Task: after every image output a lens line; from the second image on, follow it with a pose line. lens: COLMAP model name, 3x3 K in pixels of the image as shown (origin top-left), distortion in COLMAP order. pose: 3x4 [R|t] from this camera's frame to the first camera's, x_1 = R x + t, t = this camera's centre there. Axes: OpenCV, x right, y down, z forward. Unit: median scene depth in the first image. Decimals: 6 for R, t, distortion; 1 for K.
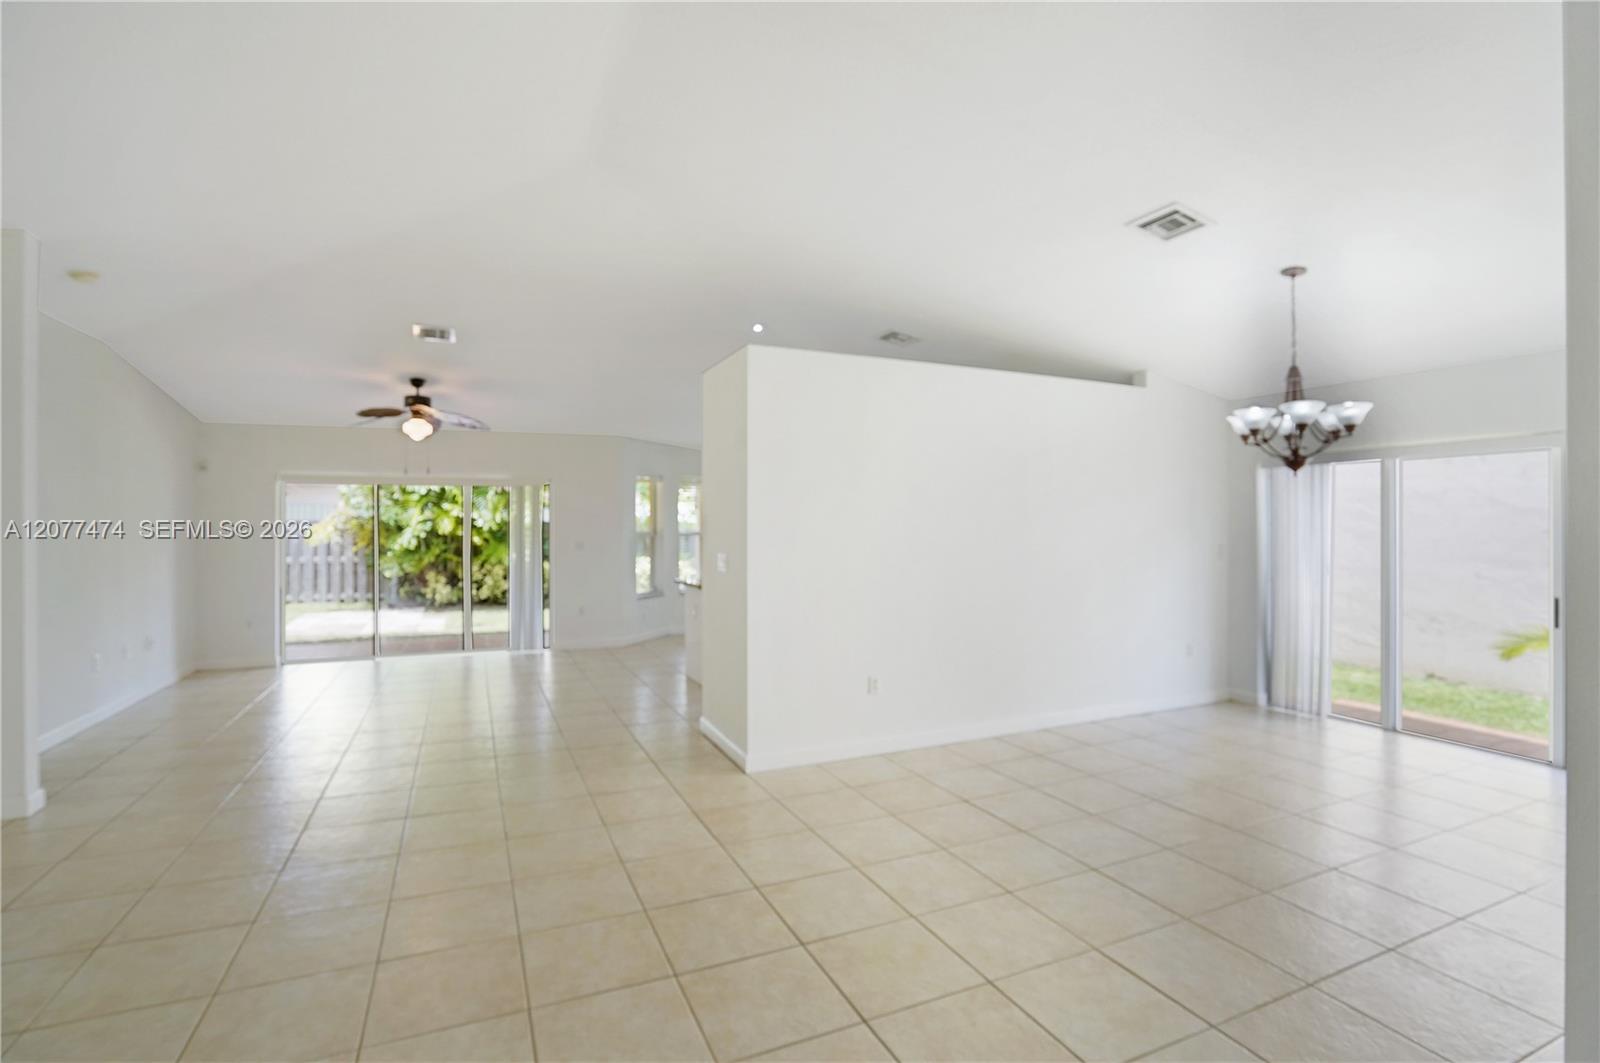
lens RADIAL K [[745.8, 0, 800.0], [0, 745.8, 531.5], [0, 0, 1]] dist [-0.058941, 0.000191]
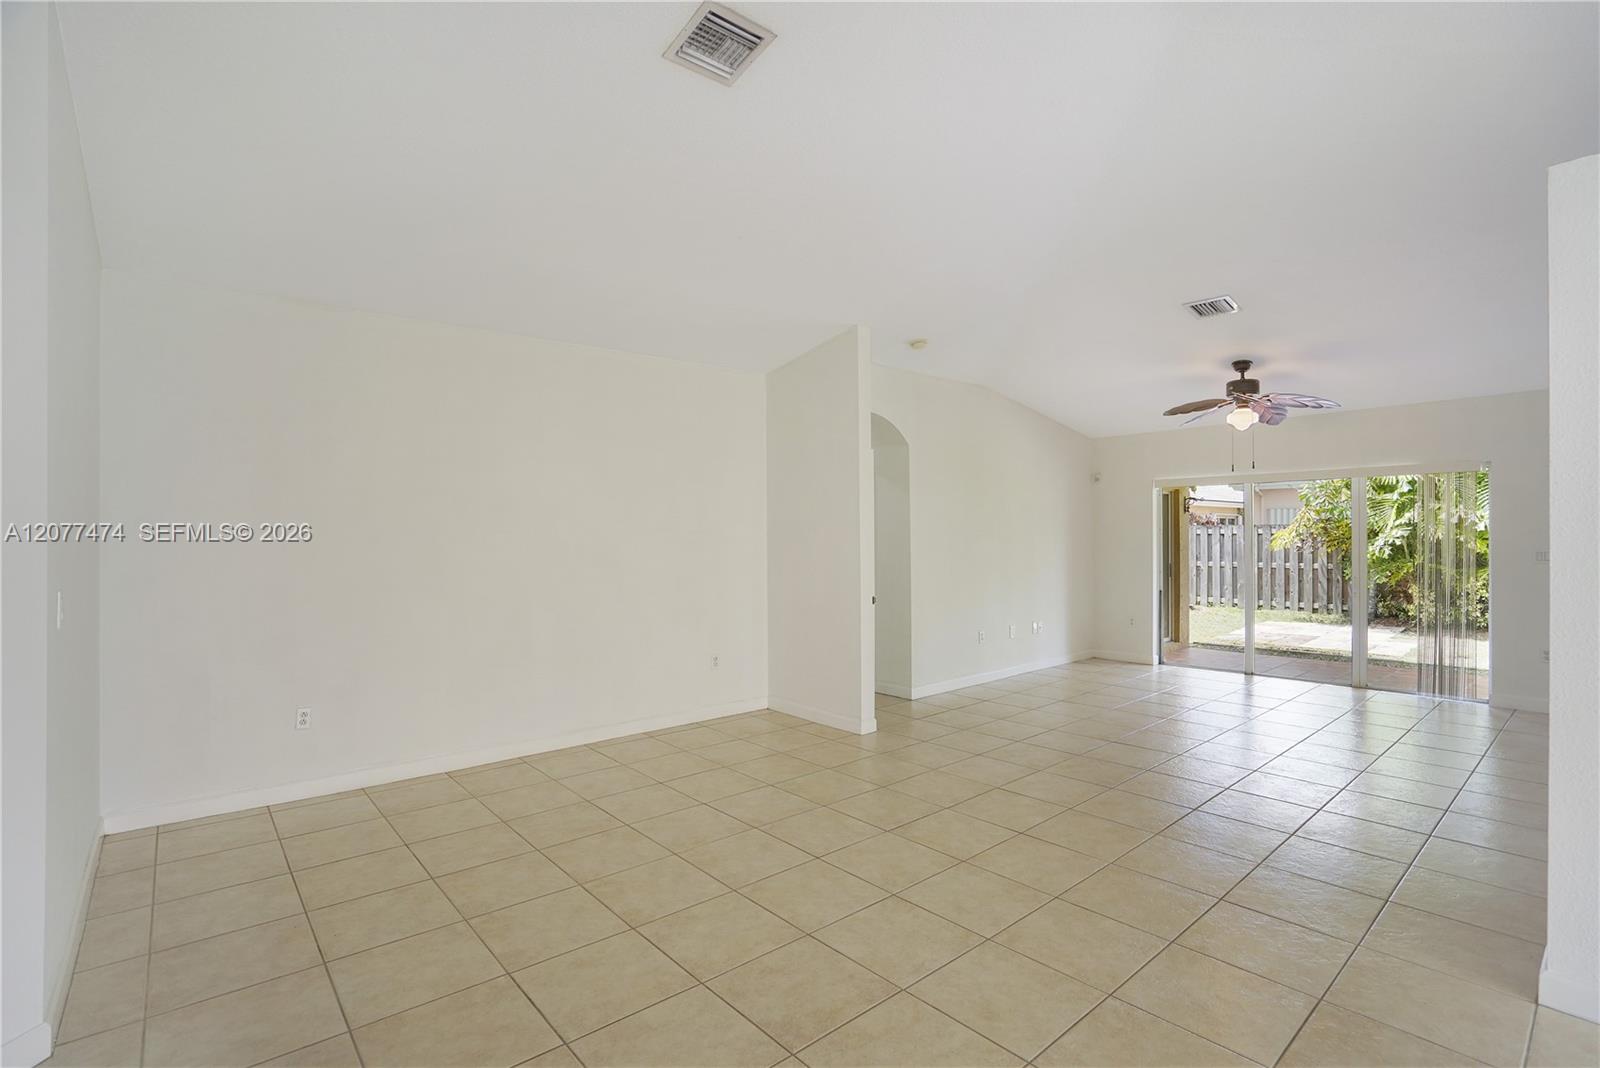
lens RADIAL K [[738.4, 0, 800.0], [0, 738.4, 534.0], [0, 0, 1]] dist [-0.078910, 0.017333]
pose [[0.270103, -0.001012, -0.962831, 0.084022], [-0.004152, 0.999989, -0.002216, 0.001442], [0.962823, 0.004596, 0.270095, 0.129962]]
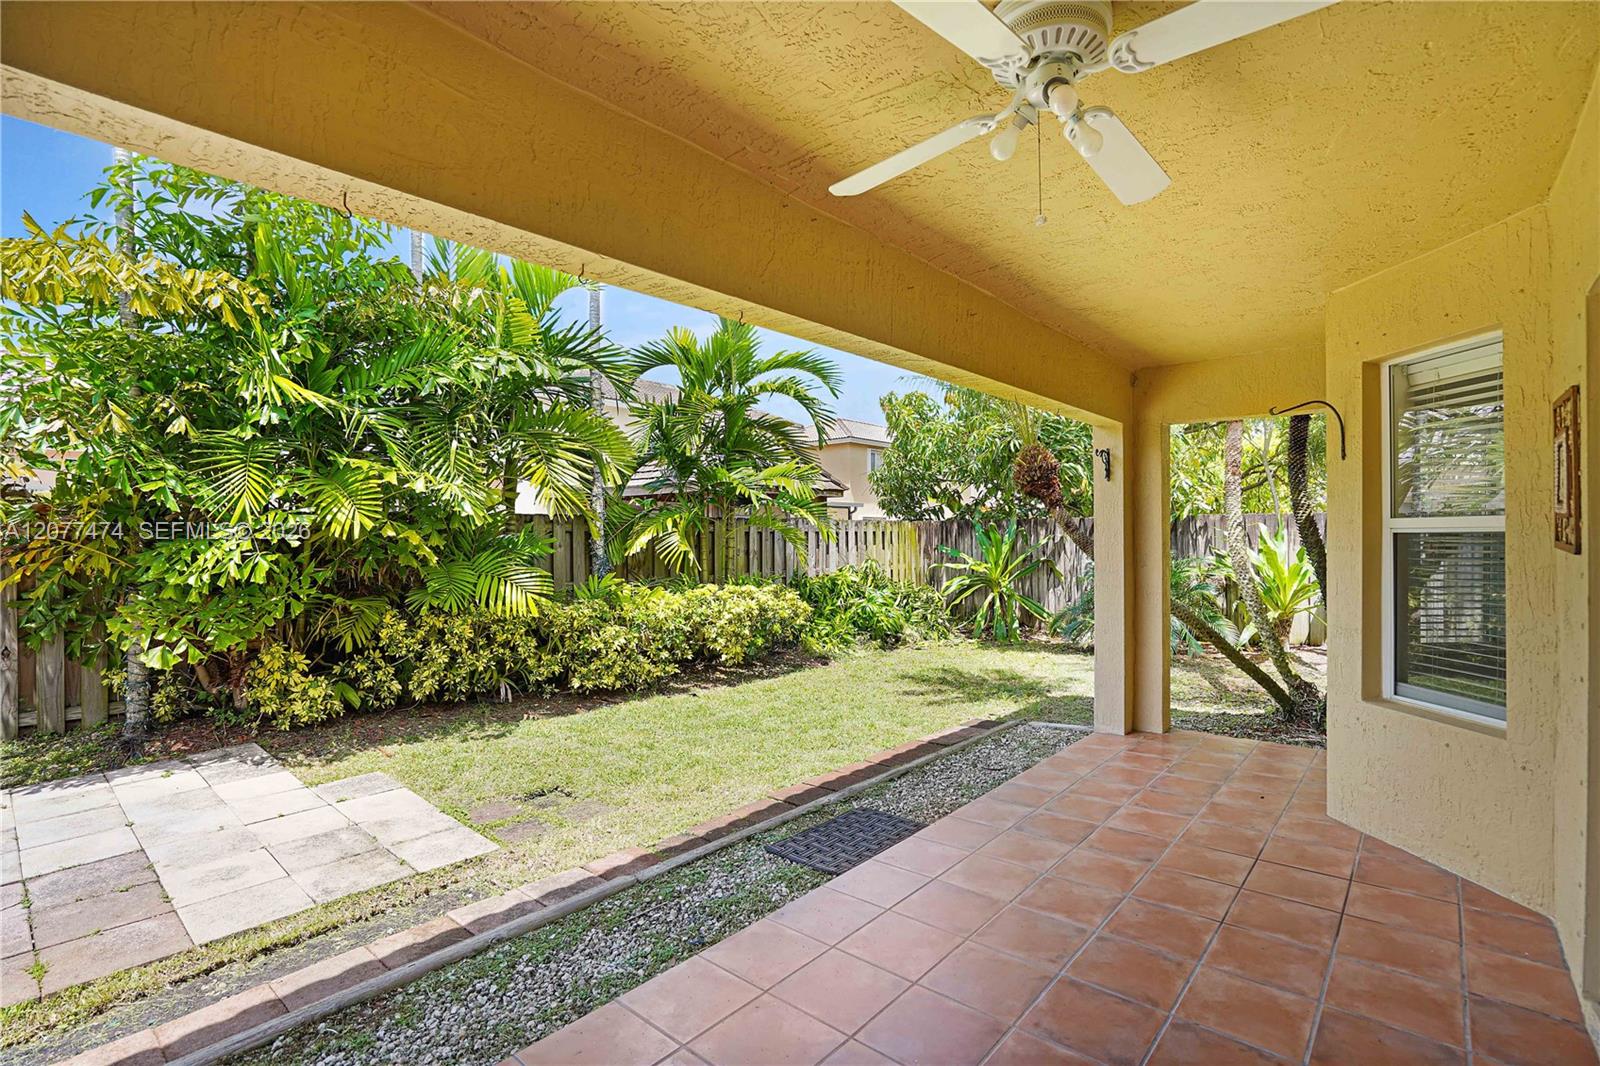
lens RADIAL K [[749.6, 0, 800.0], [0, 749.6, 533.0], [0, 0, 1]] dist [-0.054598, 0.018963]
pose [[0.909765, -0.004510, 0.415099, -0.455078], [0.008398, 0.999936, -0.007541, 0.005361], [-0.415038, 0.010346, 0.909745, 0.609210]]
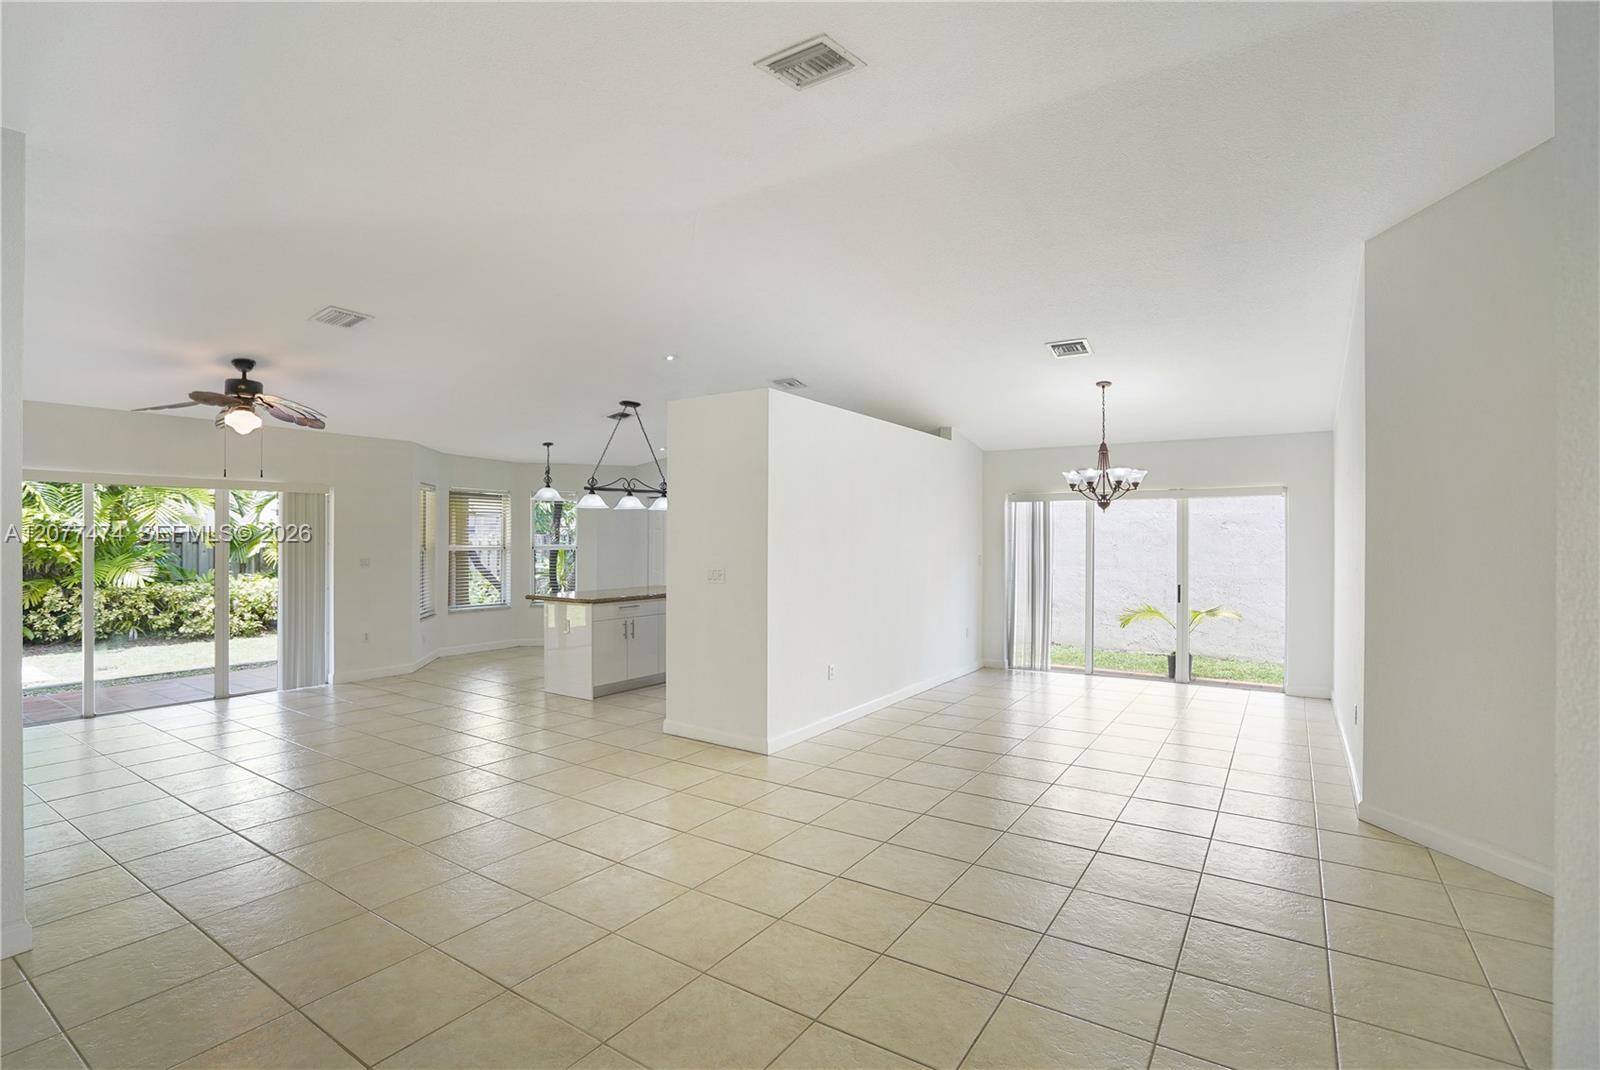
lens RADIAL K [[749.6, 0, 800.0], [0, 749.6, 535.0], [0, 0, 1]] dist [-0.054598, 0.018963]
pose [[0.845915, 0.004325, 0.533301, -0.220362], [0.000463, 0.999961, -0.008844, -0.003355], [-0.533318, 0.007728, 0.845879, -0.008080]]
